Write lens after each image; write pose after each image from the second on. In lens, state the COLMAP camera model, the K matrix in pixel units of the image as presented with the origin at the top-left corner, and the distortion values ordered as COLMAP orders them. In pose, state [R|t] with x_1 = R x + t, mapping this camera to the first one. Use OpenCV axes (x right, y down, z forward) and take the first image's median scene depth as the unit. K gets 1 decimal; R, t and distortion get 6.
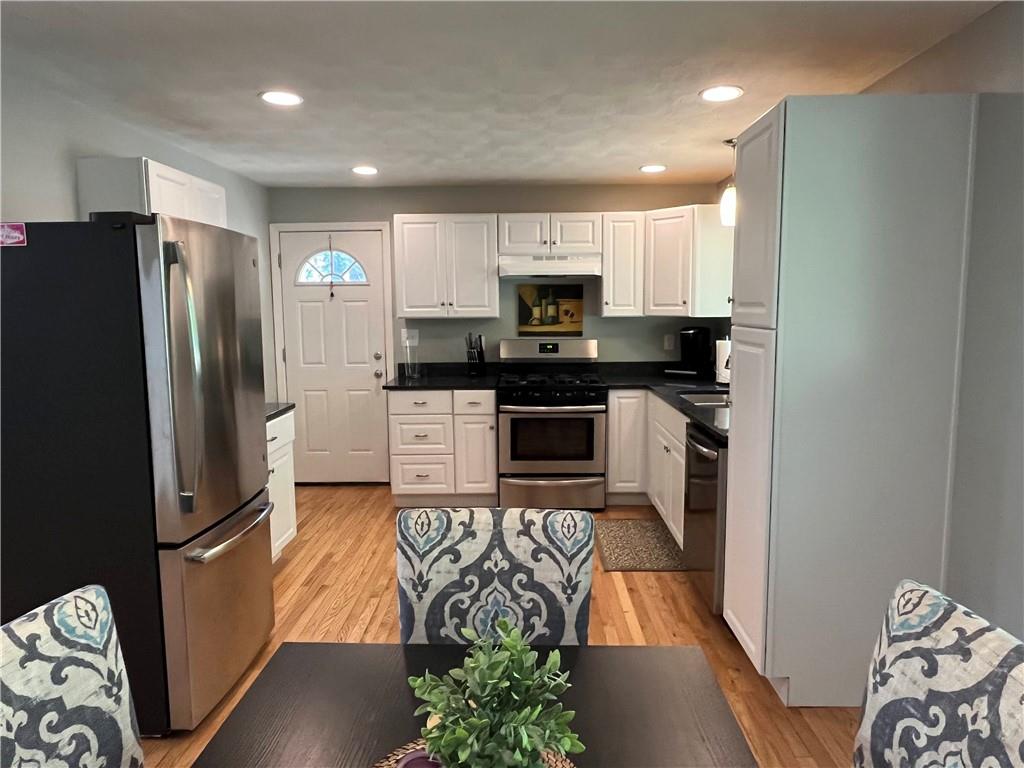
lens RADIAL K [[655.7, 0, 513.5], [0, 655.7, 384.2], [0, 0, 1]] dist [-0.003228, -0.000856]
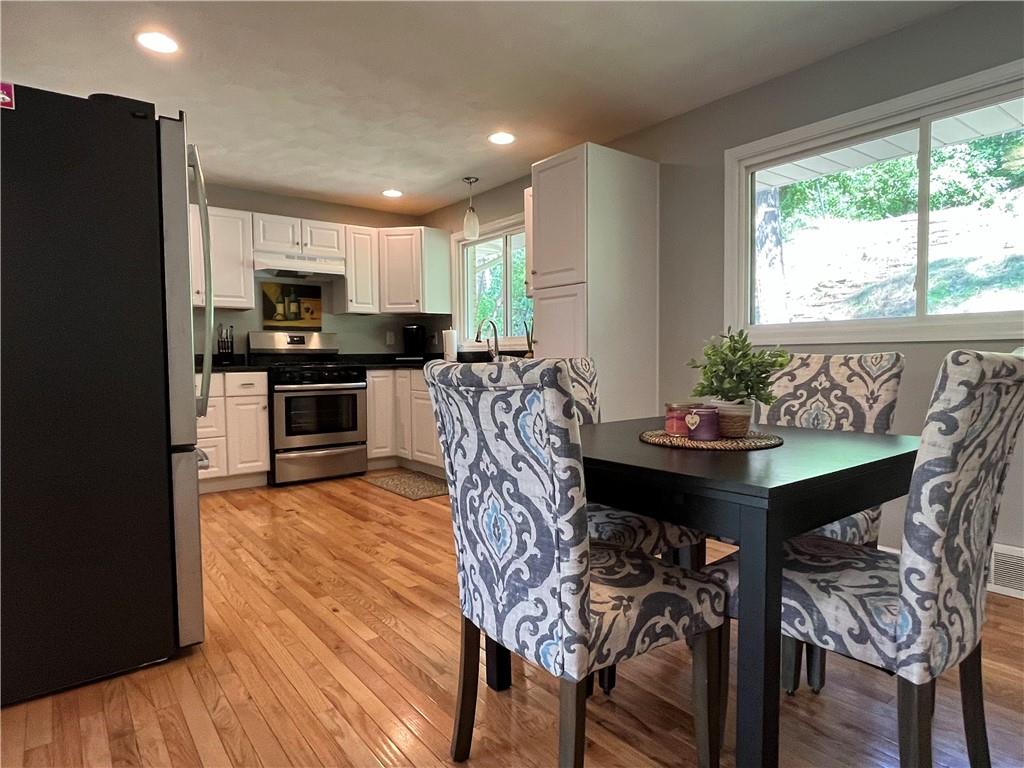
lens RADIAL K [[598.1, 0, 506.4], [0, 598.1, 387.7], [0, 0, 1]] dist [0.005685, 0.000829]
pose [[0.785995, -0.032632, 0.617371, -0.318657], [0.076975, 0.996001, -0.045353, 0.106491], [-0.613422, 0.083169, 0.785364, -0.007742]]
